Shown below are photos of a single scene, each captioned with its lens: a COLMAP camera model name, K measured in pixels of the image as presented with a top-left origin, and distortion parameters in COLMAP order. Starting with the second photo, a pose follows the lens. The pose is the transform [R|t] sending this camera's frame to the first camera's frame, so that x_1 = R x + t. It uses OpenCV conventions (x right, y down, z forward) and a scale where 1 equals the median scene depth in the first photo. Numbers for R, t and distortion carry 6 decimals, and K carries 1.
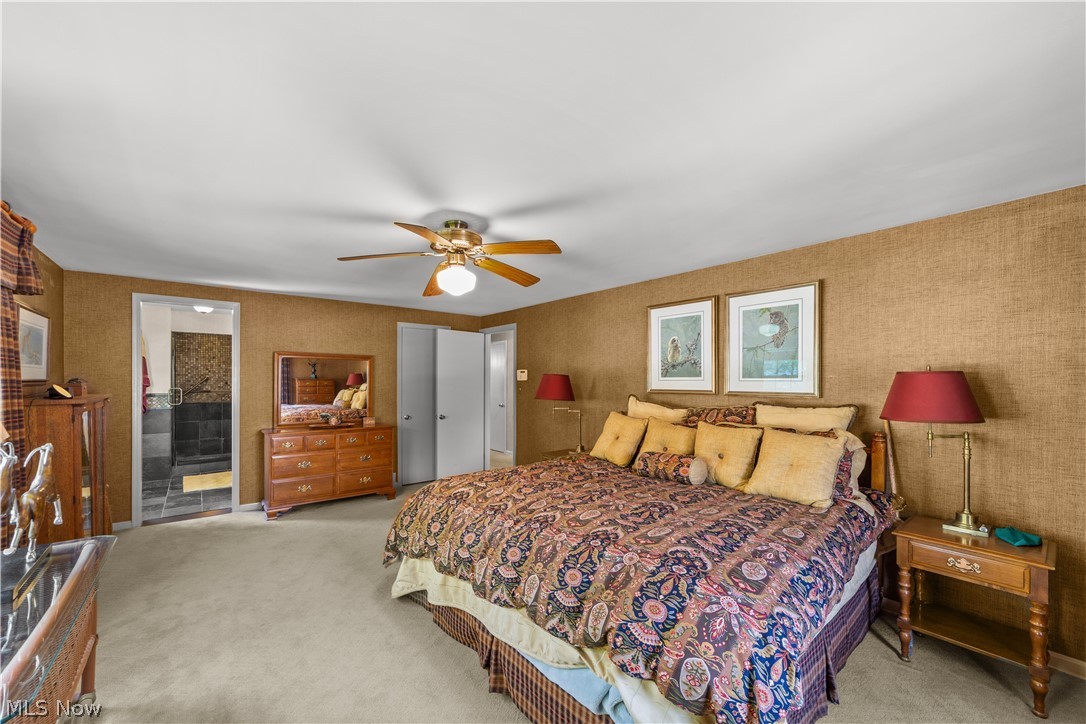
lens RADIAL K [[422.7, 0, 548.8], [0, 422.7, 378.6], [0, 0, 1]] dist [-0.009084, 0.002377]
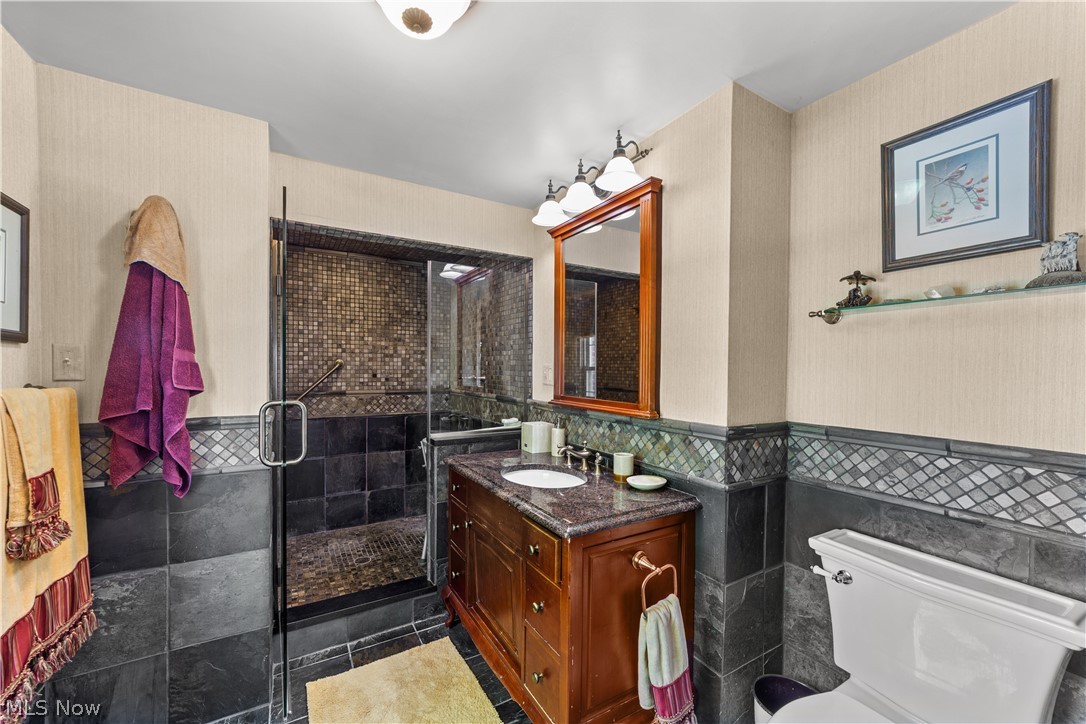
lens RADIAL K [[422.7, 0, 540.7], [0, 422.7, 368.0], [0, 0, 1]] dist [-0.009084, 0.002377]
pose [[0.986278, 0.000226, -0.165095, -0.526927], [0.000189, 0.999997, 0.002502, 0.001397], [0.165095, -0.002499, 0.986274, 0.588865]]
